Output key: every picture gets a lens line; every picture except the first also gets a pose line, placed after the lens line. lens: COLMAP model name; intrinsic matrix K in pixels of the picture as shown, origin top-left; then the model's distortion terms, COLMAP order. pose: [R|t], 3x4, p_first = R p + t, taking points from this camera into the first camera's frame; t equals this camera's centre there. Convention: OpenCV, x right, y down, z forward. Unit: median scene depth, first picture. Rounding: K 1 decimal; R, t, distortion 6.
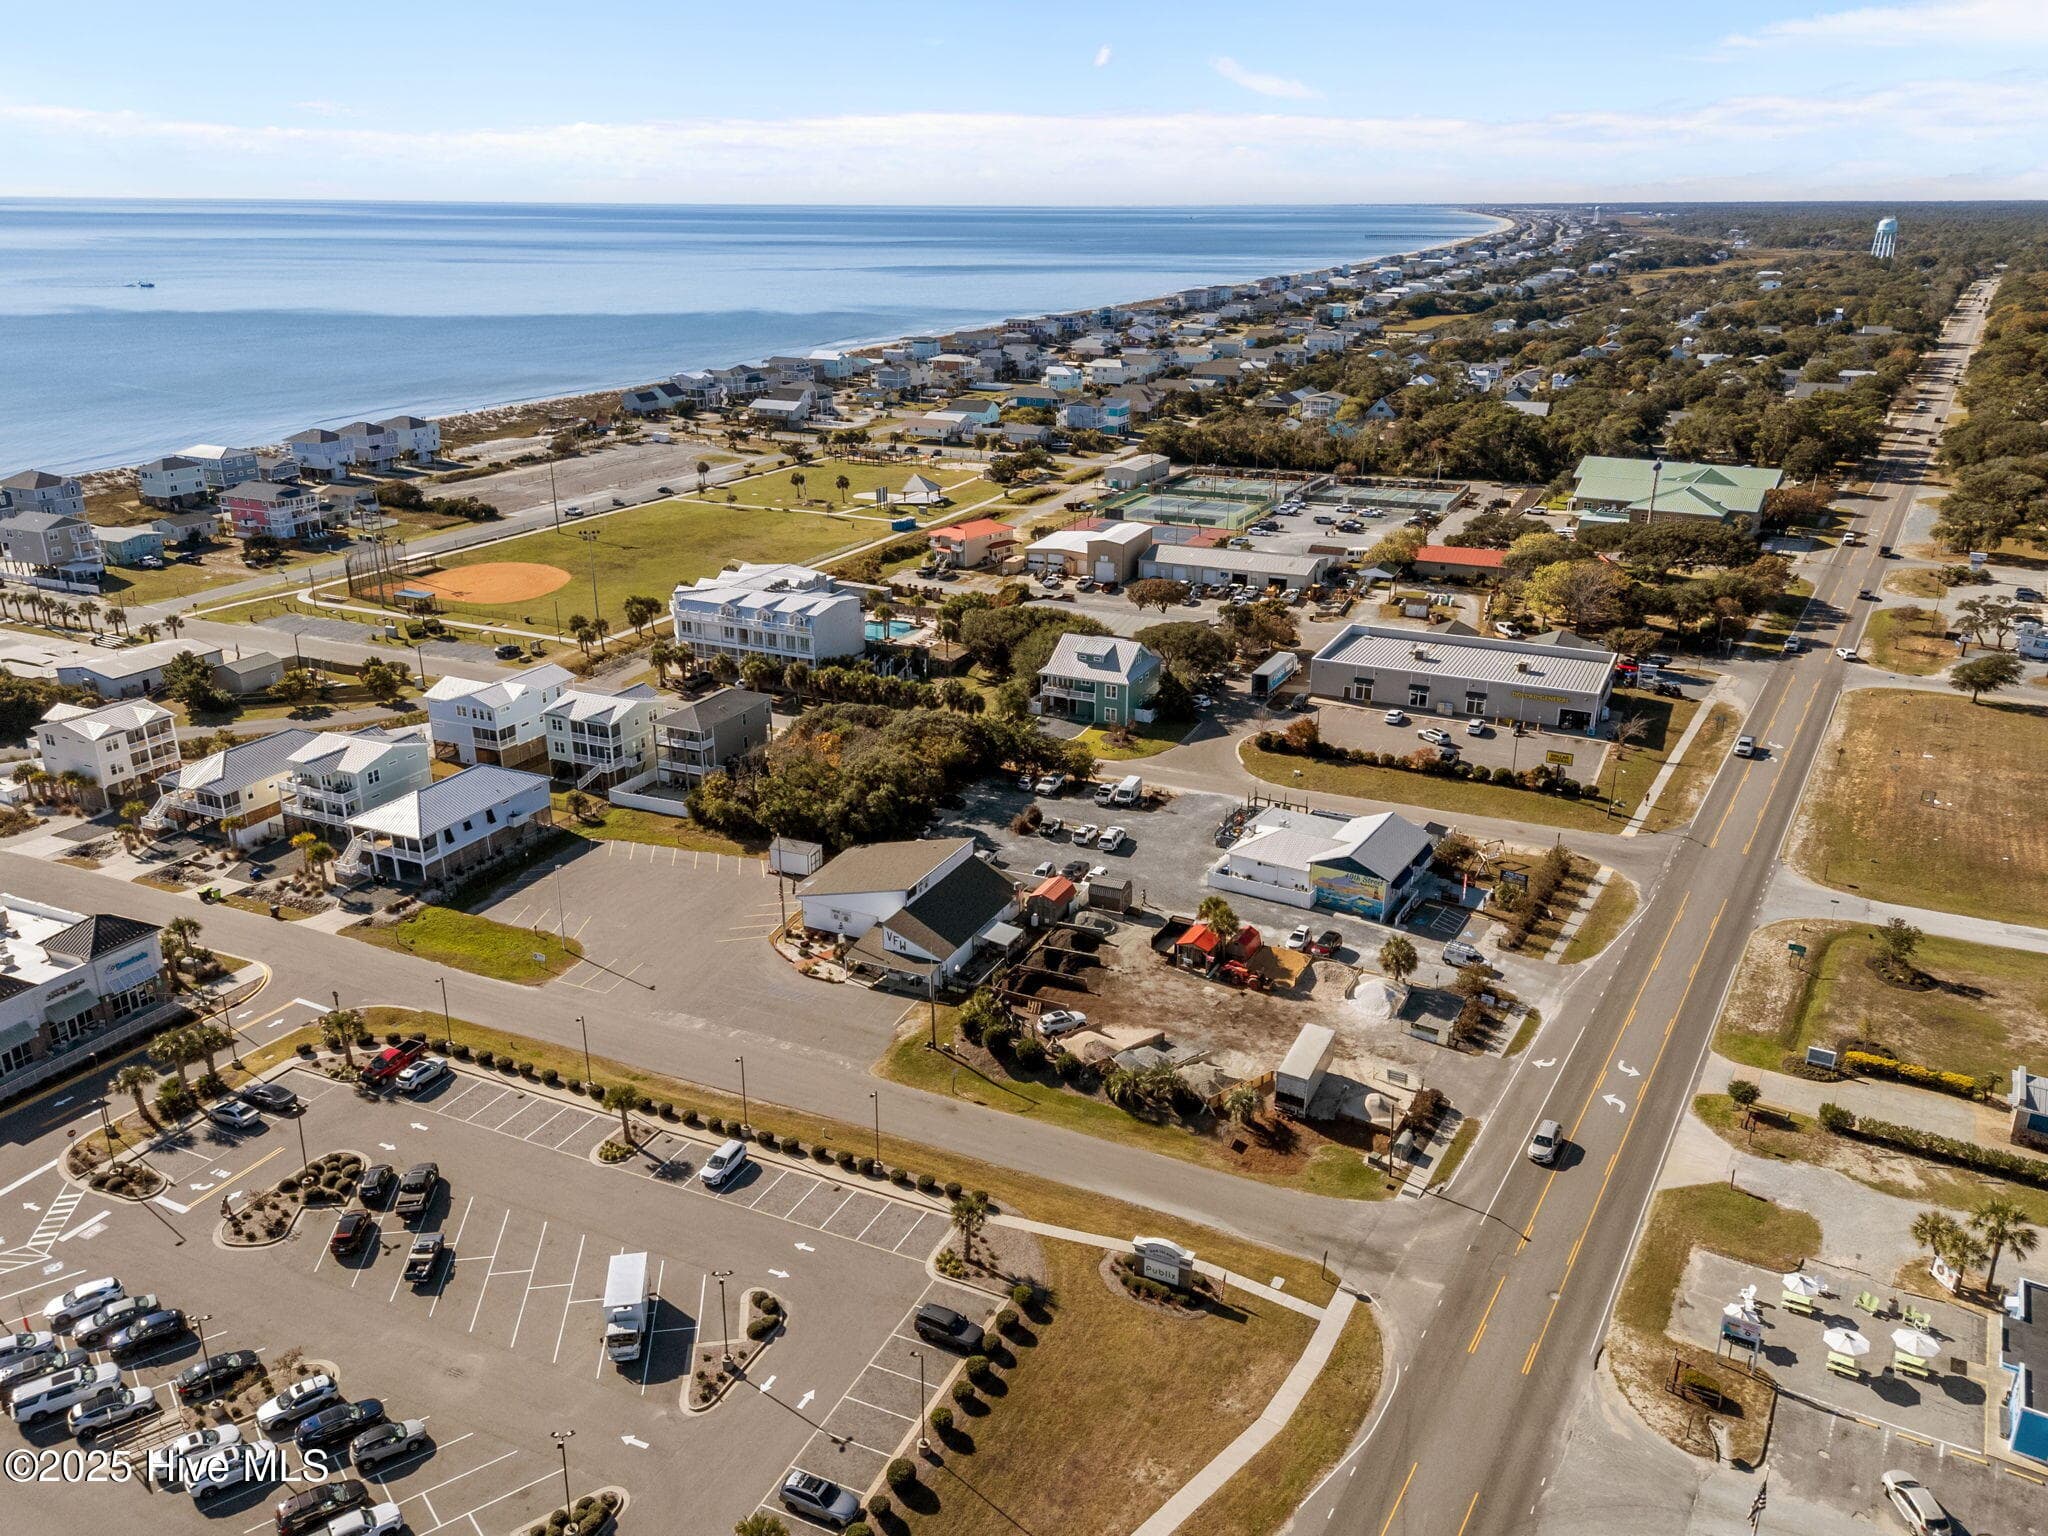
lens RADIAL K [[1531.2, 0, 1016.7], [0, 1531.2, 763.6], [0, 0, 1]] dist [0.091231, -0.101217]
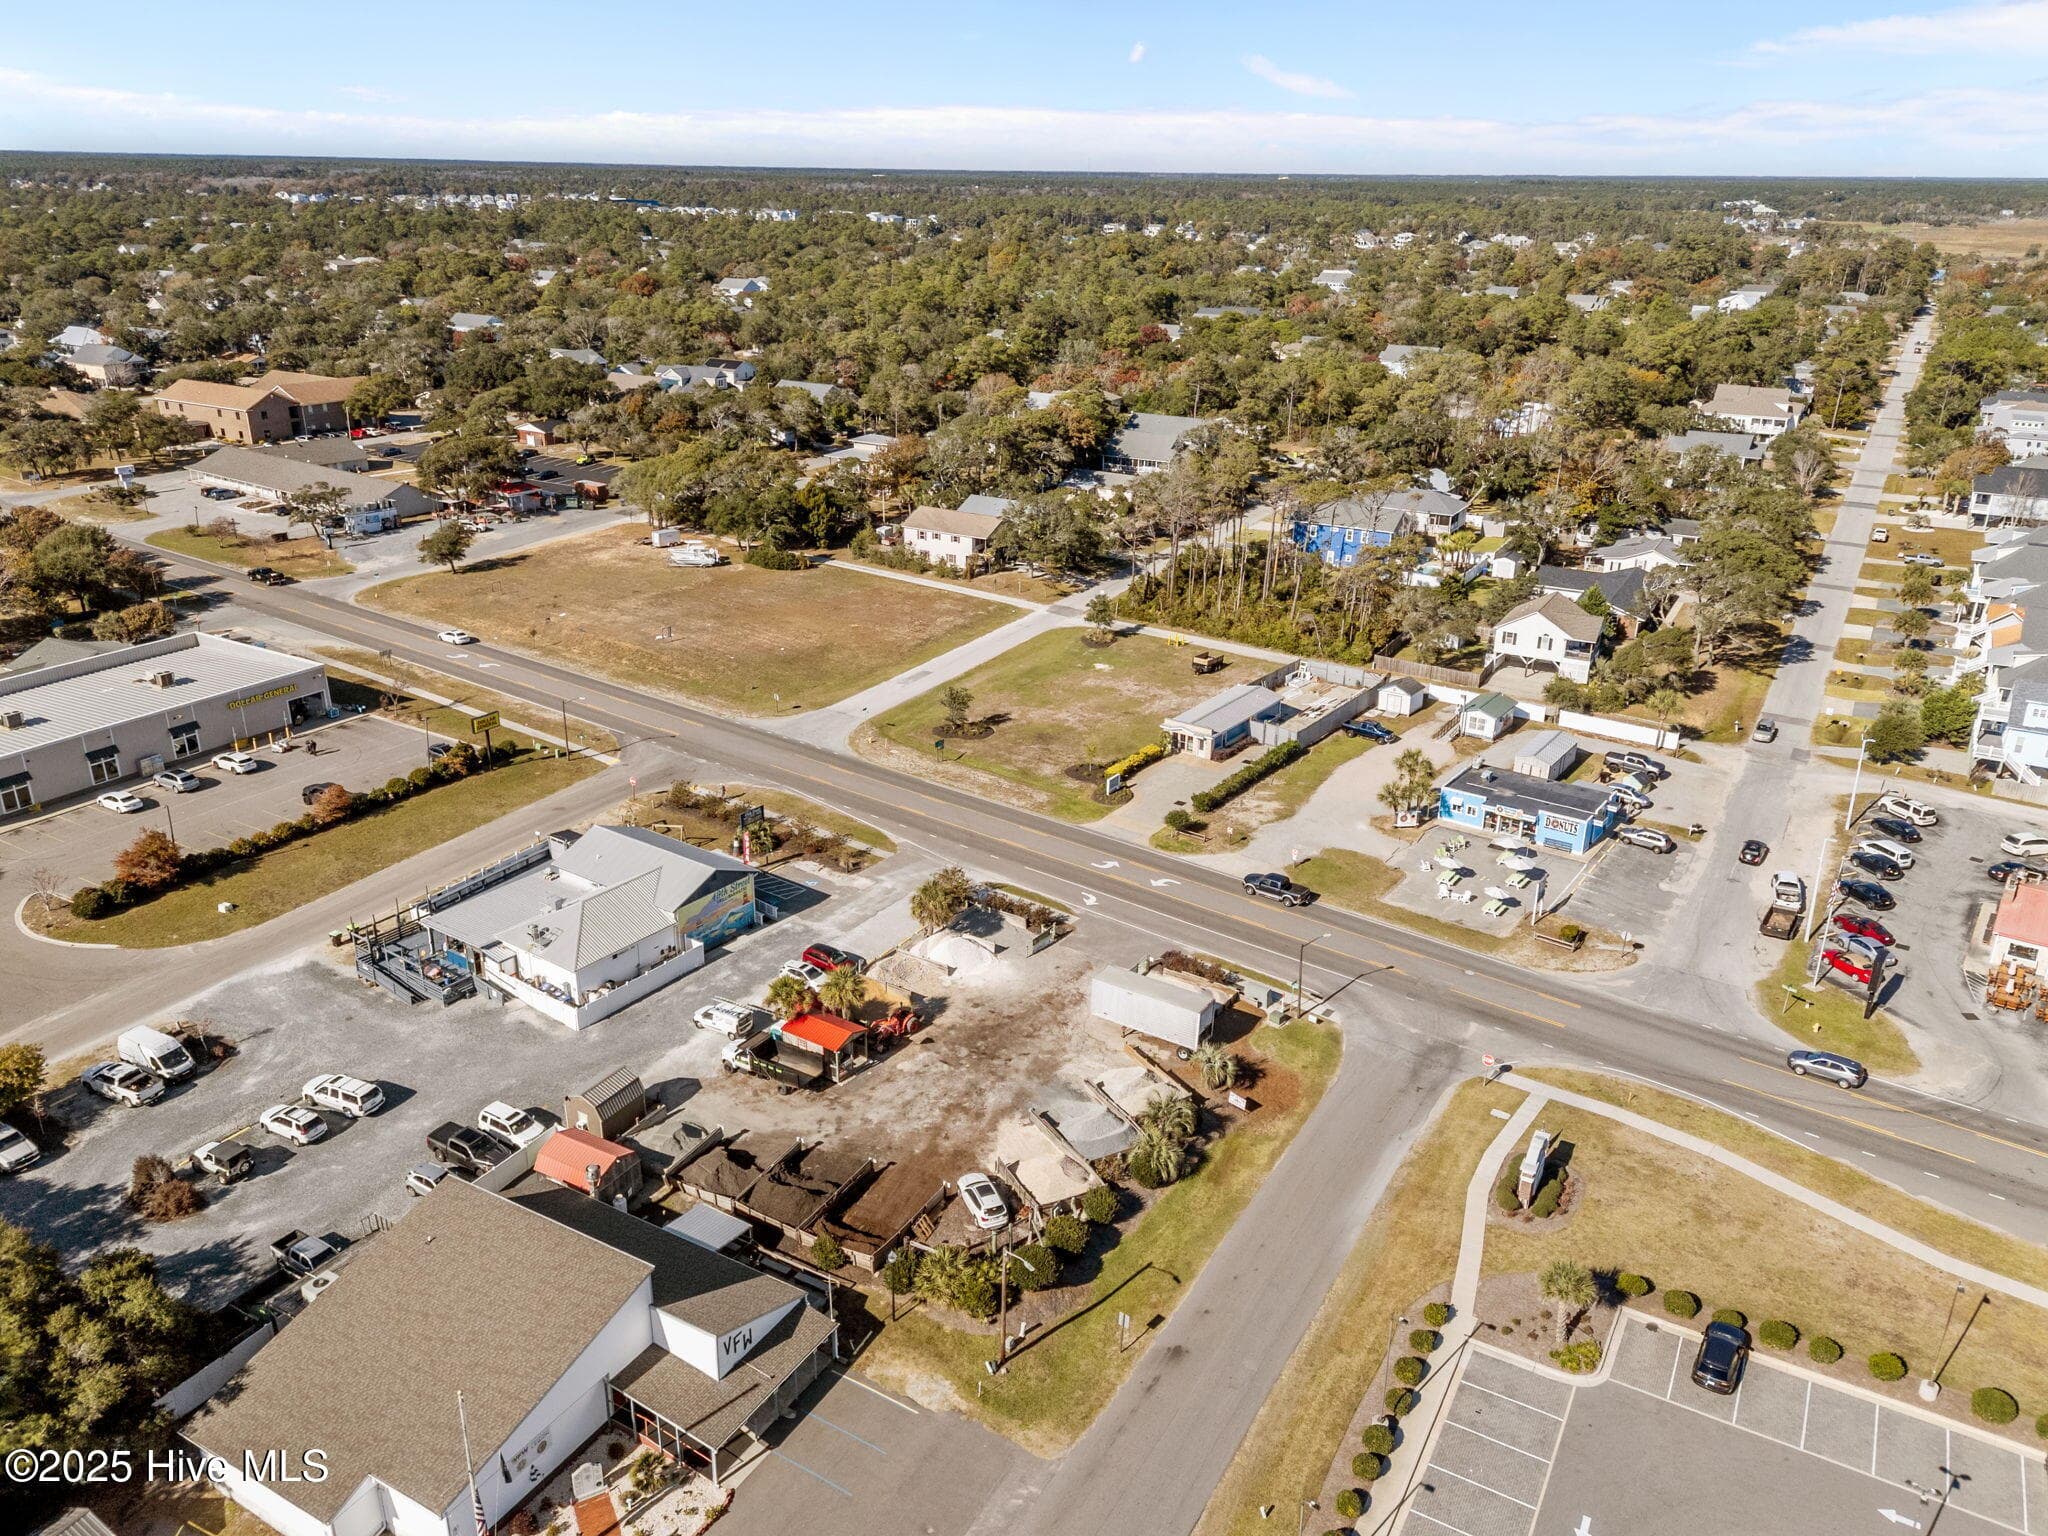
lens RADIAL K [[1494.0, 0, 1042.9], [0, 1494.0, 762.3], [0, 0, 1]] dist [0.090008, -0.083340]
pose [[0.069863, -0.365091, 0.928347, -0.436308], [0.329404, 0.886863, 0.323987, -0.172466], [-0.941601, 0.283166, 0.182221, 0.707876]]
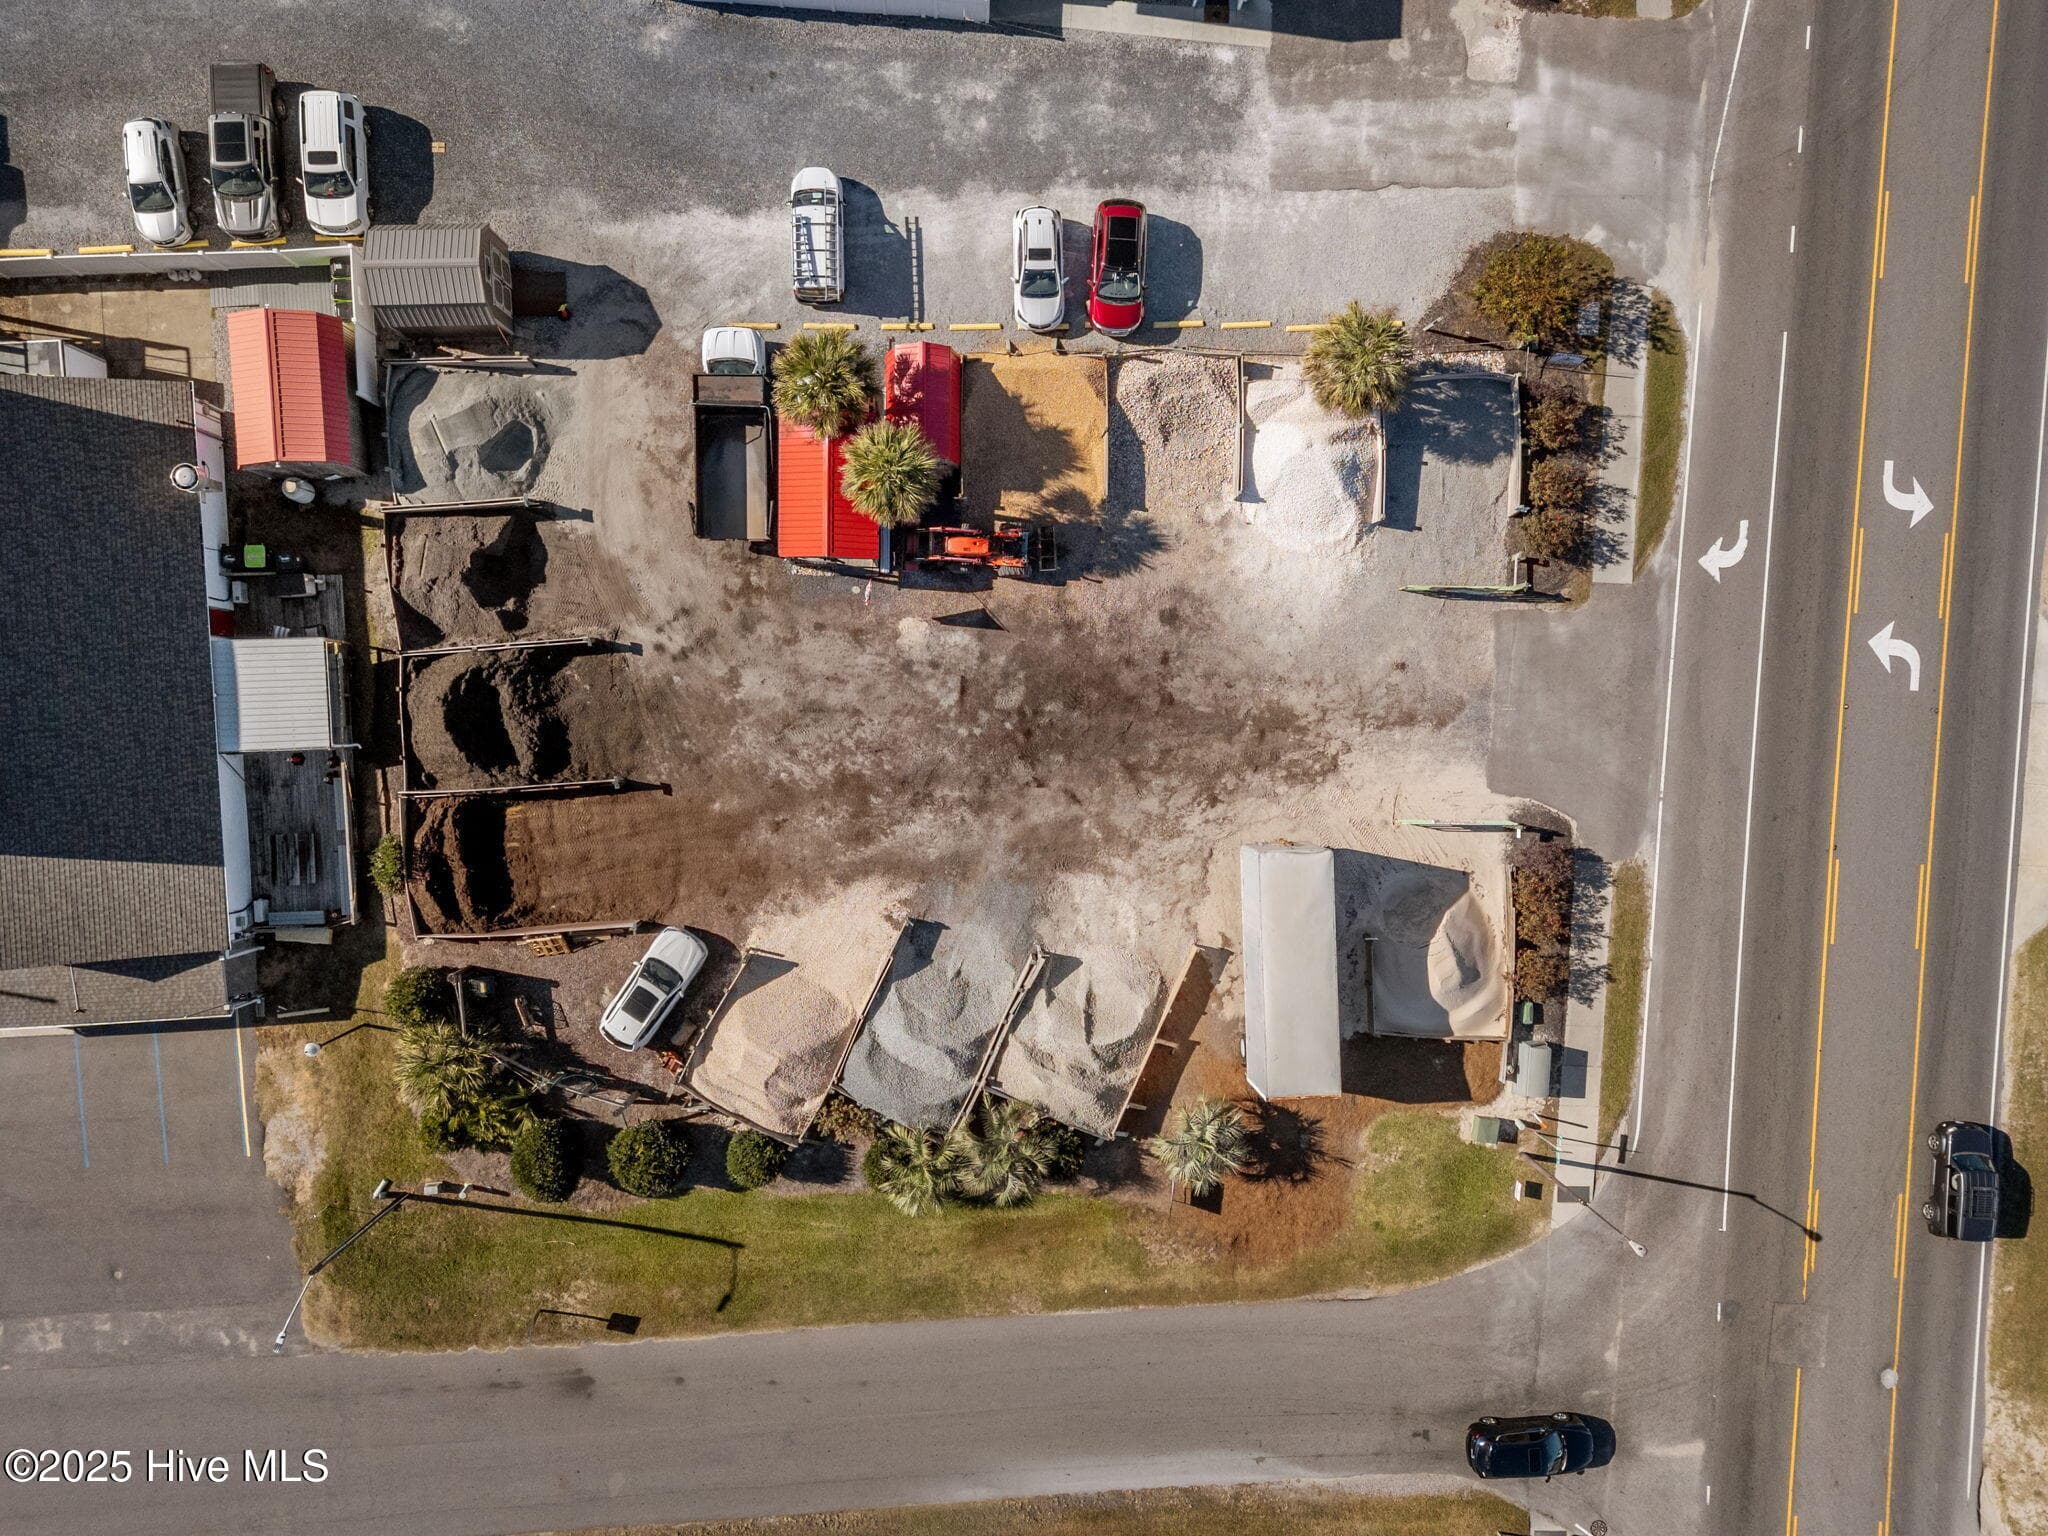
lens RADIAL K [[1615.0, 0, 1024.0], [0, 1615.0, 768.0], [0, 0, 1]] dist [0.104218, -0.117321]
pose [[0.878441, -0.476661, 0.033707, 0.110274], [0.117764, 0.284310, 0.951472, -0.203470], [-0.463113, -0.831842, 0.305883, 0.769332]]
